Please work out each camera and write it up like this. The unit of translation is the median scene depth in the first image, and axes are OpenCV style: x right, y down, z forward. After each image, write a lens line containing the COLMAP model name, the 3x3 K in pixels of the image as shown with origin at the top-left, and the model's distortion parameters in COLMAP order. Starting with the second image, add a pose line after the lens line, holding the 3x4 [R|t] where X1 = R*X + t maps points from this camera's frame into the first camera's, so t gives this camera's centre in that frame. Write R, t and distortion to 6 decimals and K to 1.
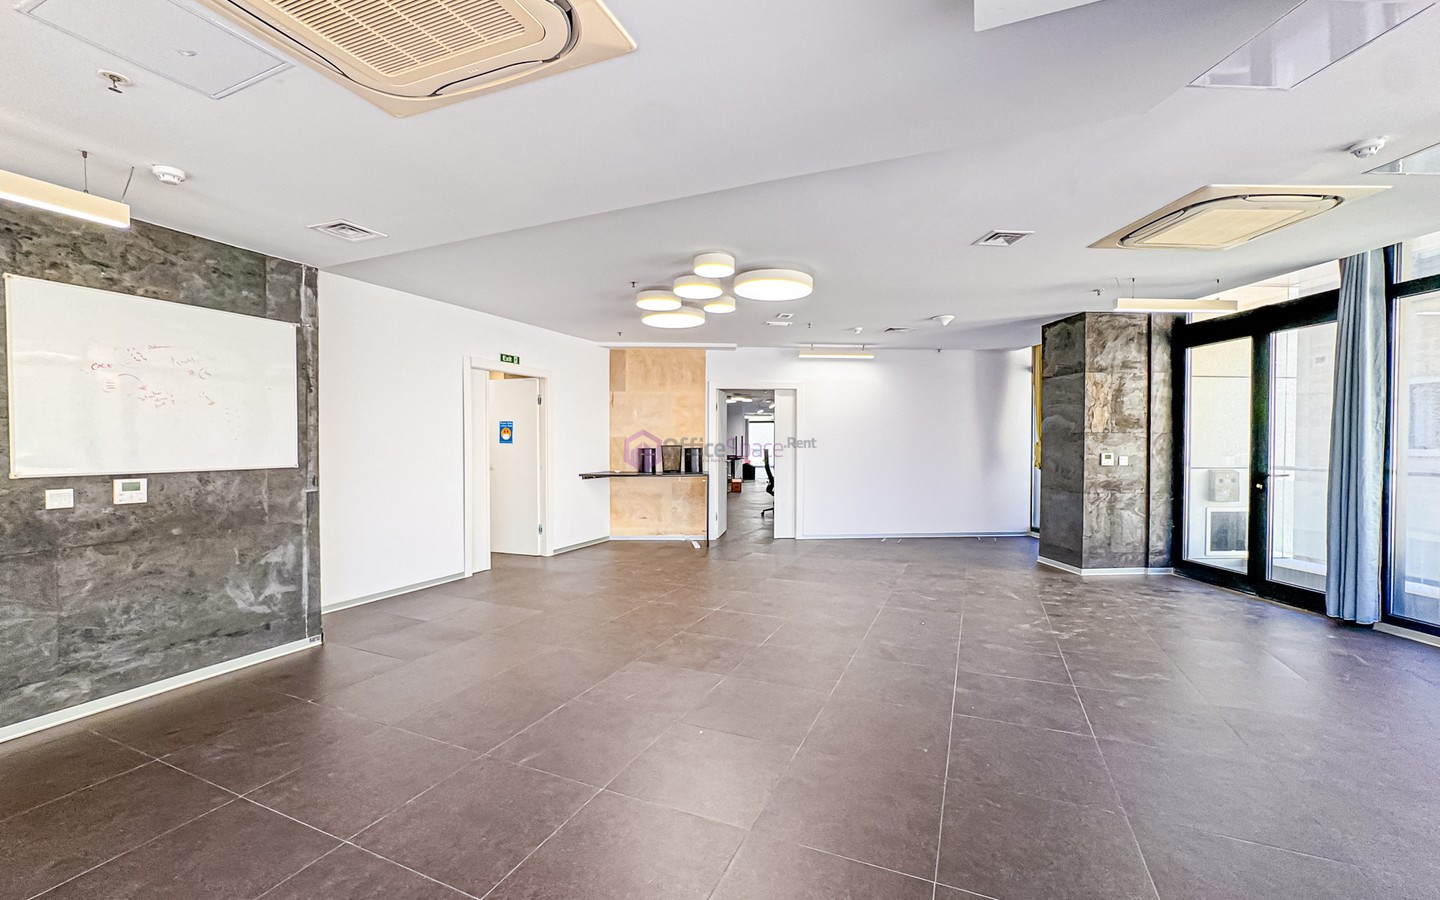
lens RADIAL K [[585.5, 0, 724.5], [0, 585.5, 451.2], [0, 0, 1]] dist [-0.040896, 0.015245]
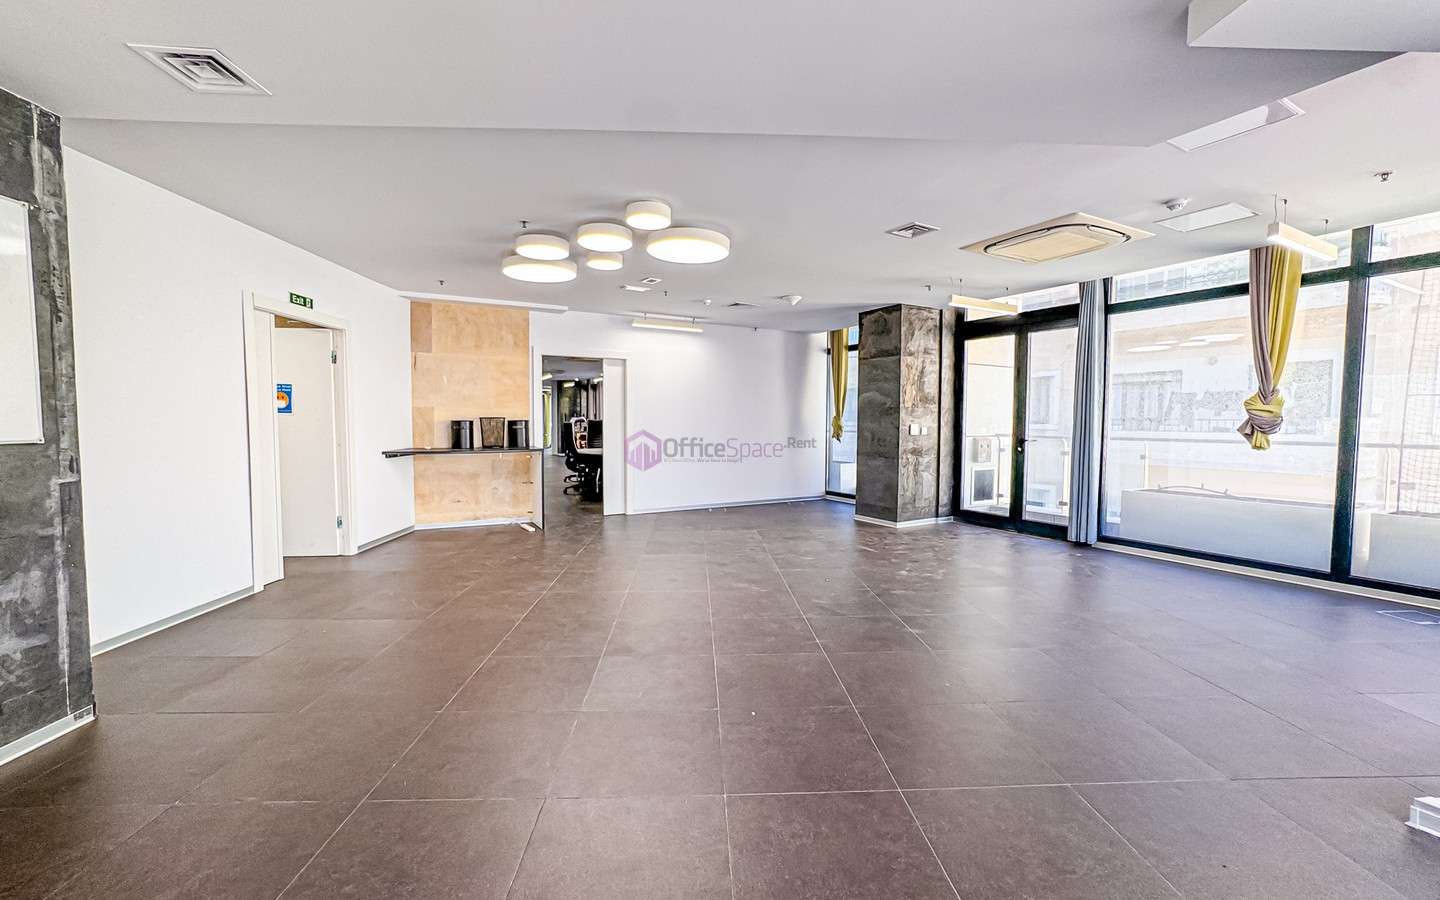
lens RADIAL K [[585.5, 0, 724.5], [0, 585.5, 451.2], [0, 0, 1]] dist [-0.040896, 0.015245]
pose [[0.898637, -0.019922, 0.438240, -0.220259], [0.002195, 0.999160, 0.040921, 0.008271], [-0.438687, -0.035811, 0.897926, 0.084886]]
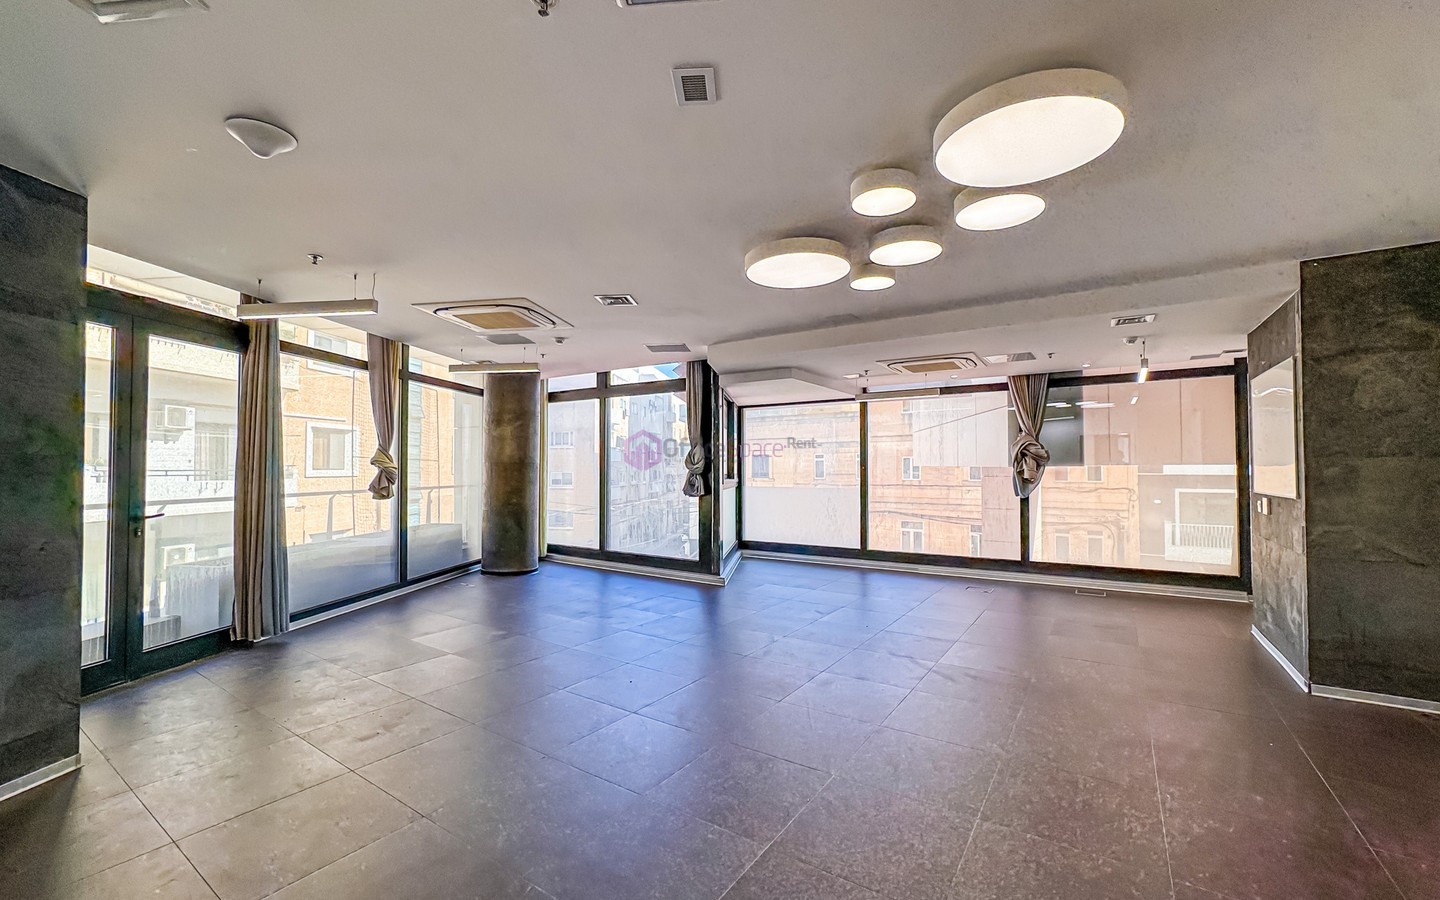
lens RADIAL K [[585.5, 0, 724.5], [0, 585.5, 451.2], [0, 0, 1]] dist [-0.040896, 0.015245]
pose [[-0.981957, 0.004389, 0.189052, 0.028883], [0.002402, 0.999939, -0.010738, -0.029914], [-0.189088, -0.010090, -0.981908, 1.350095]]
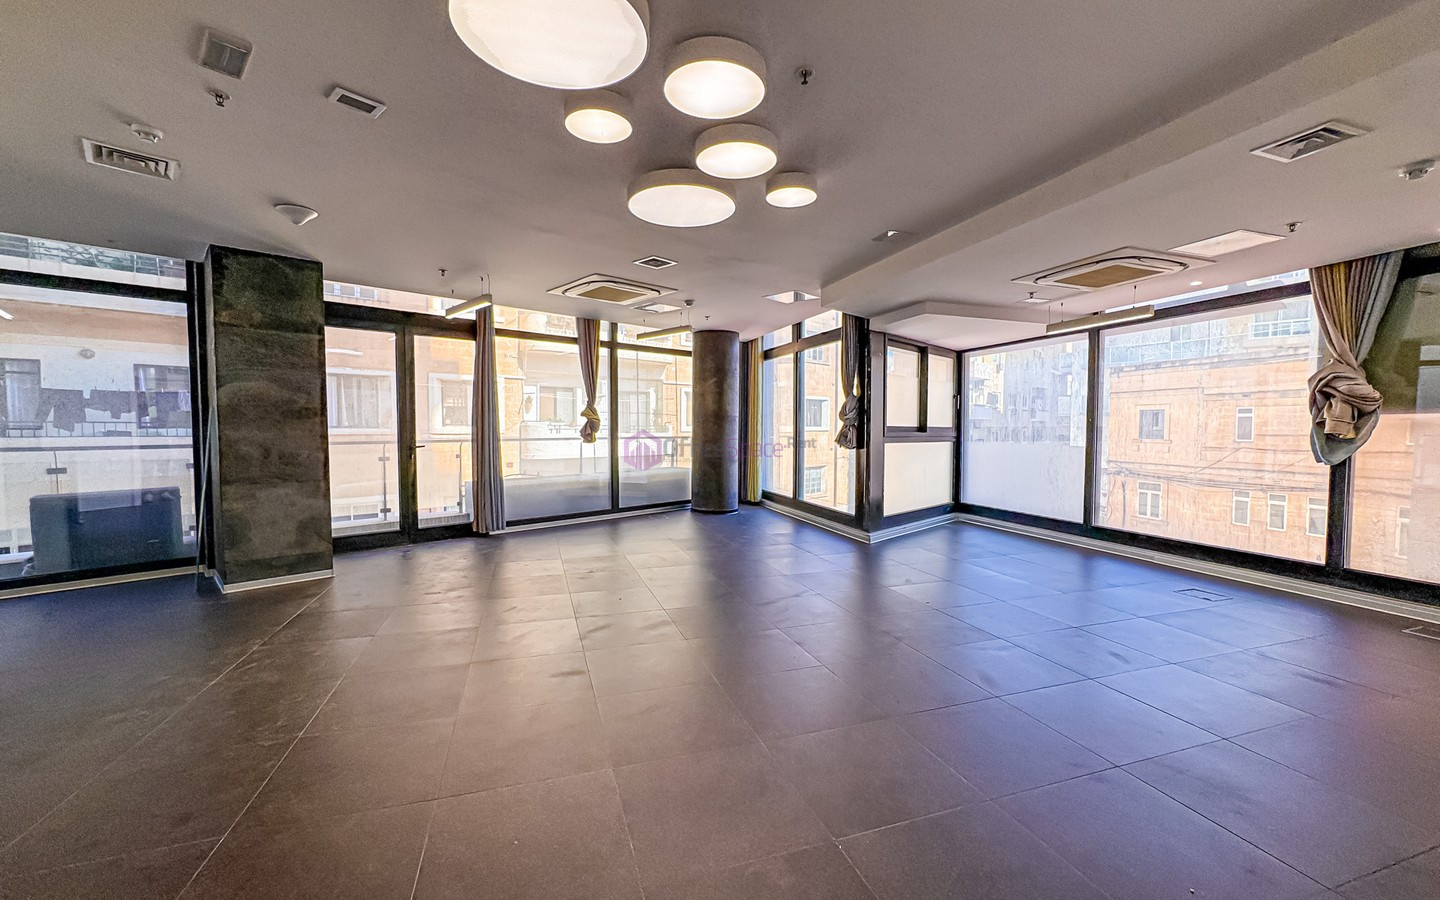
lens RADIAL K [[577.6, 0, 720.0], [0, 577.6, 450.0], [0, 0, 1]] dist [-0.018931, -0.000005]
pose [[-0.660959, -0.033557, 0.749671, -0.379810], [0.009557, 0.998542, 0.053123, -0.010125], [-0.750361, 0.042276, -0.659675, 1.119445]]
